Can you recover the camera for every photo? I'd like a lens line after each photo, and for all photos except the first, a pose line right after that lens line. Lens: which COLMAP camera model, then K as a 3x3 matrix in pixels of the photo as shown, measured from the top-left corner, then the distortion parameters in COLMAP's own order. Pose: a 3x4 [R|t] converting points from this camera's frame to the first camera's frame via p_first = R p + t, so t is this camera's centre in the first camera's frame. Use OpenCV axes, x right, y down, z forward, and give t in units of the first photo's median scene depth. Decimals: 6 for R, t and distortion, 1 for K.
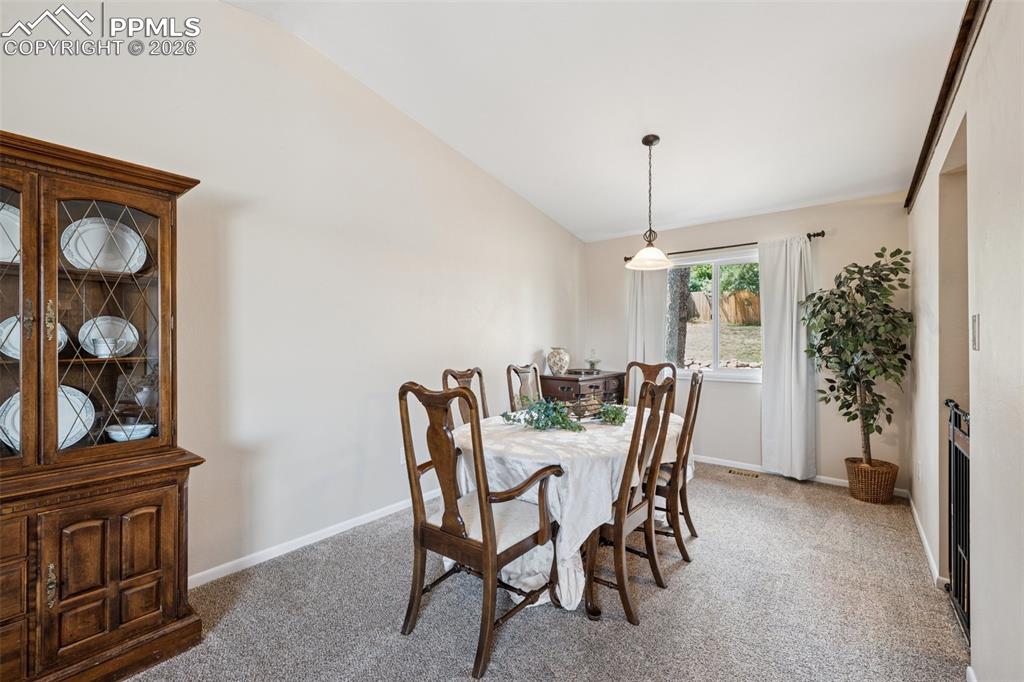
lens RADIAL K [[419.5, 0, 518.3], [0, 419.5, 340.2], [0, 0, 1]] dist [0.001765, -0.000591]
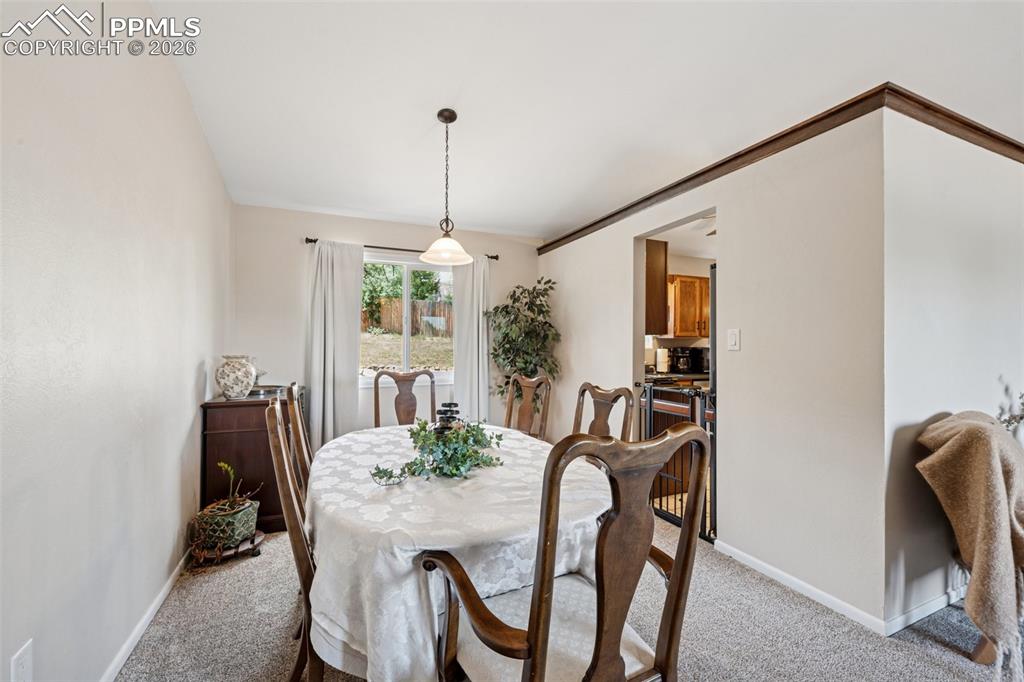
lens RADIAL K [[419.5, 0, 509.6], [0, 419.5, 345.3], [0, 0, 1]] dist [0.001765, -0.000591]
pose [[0.457871, -0.001230, 0.889018, -0.402611], [0.000927, 0.999999, 0.000907, 0.001179], [-0.889018, 0.000409, 0.457872, 0.478909]]
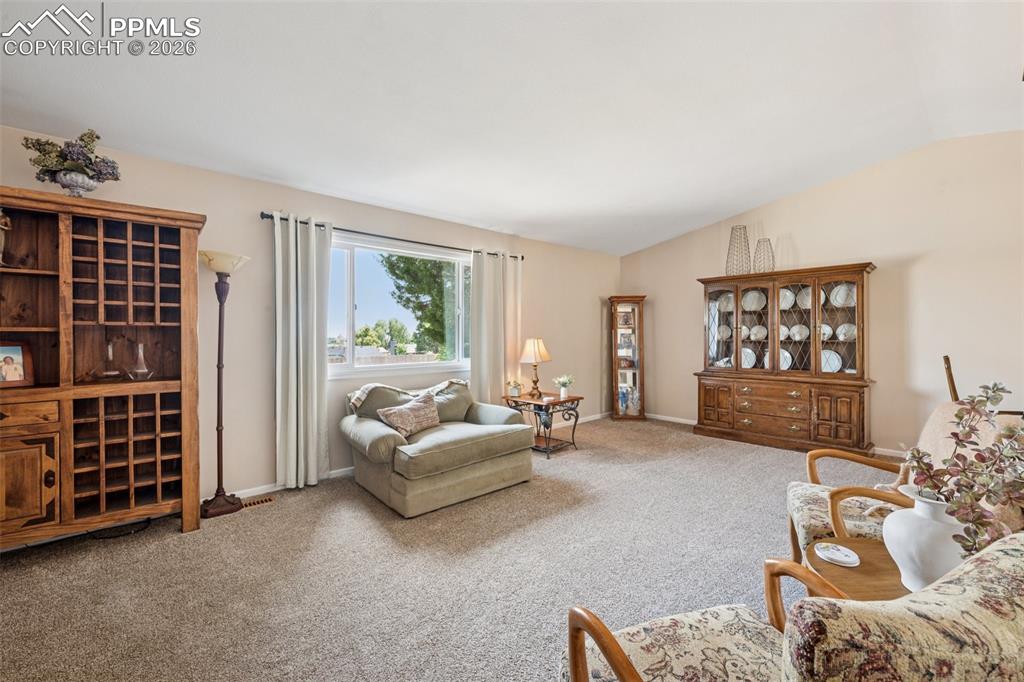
lens RADIAL K [[419.5, 0, 512.4], [0, 419.5, 334.1], [0, 0, 1]] dist [0.001765, -0.000591]
pose [[-0.140578, -0.003180, -0.990064, 1.033912], [0.002957, 0.999989, -0.003632, 0.003104], [0.990065, -0.003438, -0.140567, -0.350567]]
